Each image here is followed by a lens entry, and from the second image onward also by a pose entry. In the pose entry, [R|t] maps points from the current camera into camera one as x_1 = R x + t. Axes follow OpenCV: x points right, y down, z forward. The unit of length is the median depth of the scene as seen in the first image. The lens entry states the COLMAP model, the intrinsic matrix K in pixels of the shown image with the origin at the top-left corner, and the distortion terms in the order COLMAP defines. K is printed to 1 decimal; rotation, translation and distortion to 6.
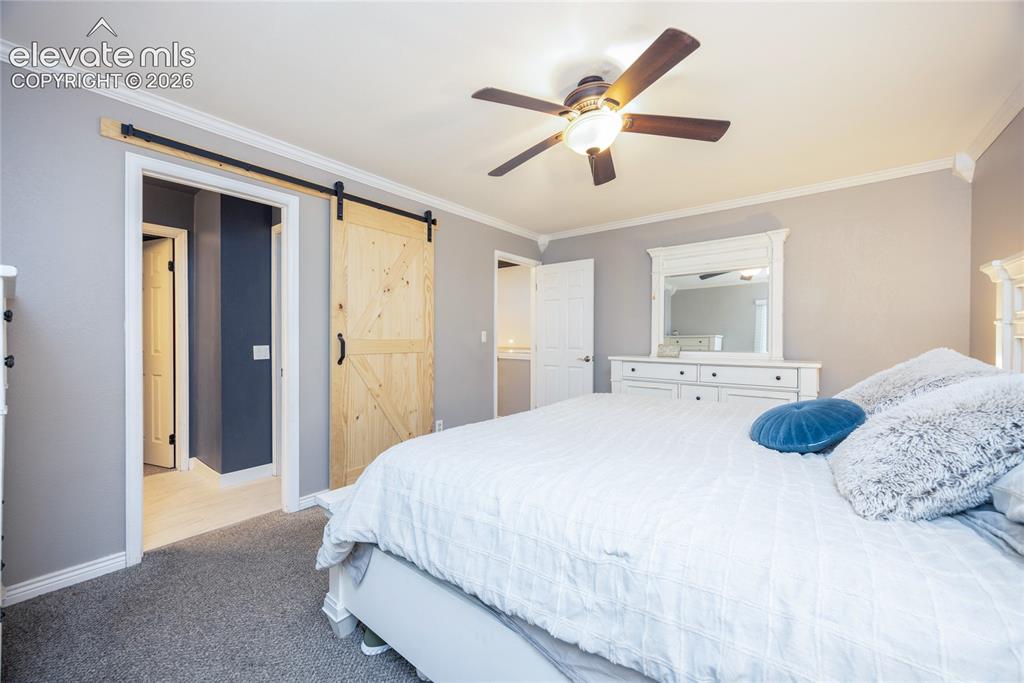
lens RADIAL K [[390.3, 0, 510.1], [0, 390.3, 338.7], [0, 0, 1]] dist [-0.007799, 0.000030]
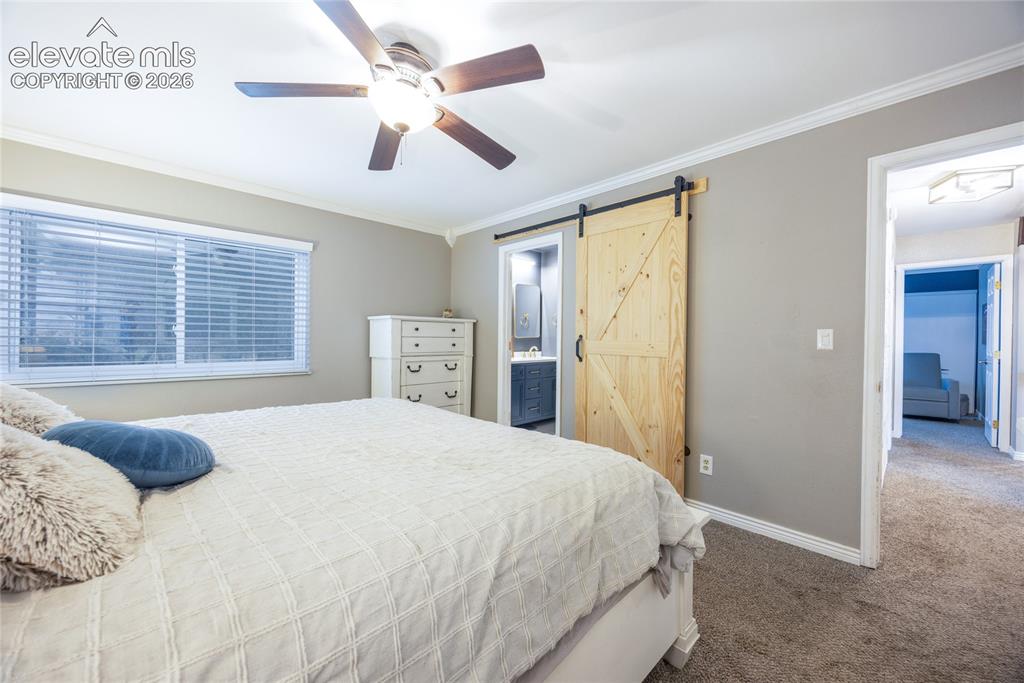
lens RADIAL K [[390.3, 0, 510.0], [0, 390.3, 338.7], [0, 0, 1]] dist [-0.007799, 0.000030]
pose [[-0.137160, 0.003920, -0.990541, 0.663559], [-0.011966, 0.999913, 0.005614, -0.005223], [0.990477, 0.012623, -0.137101, 0.848681]]
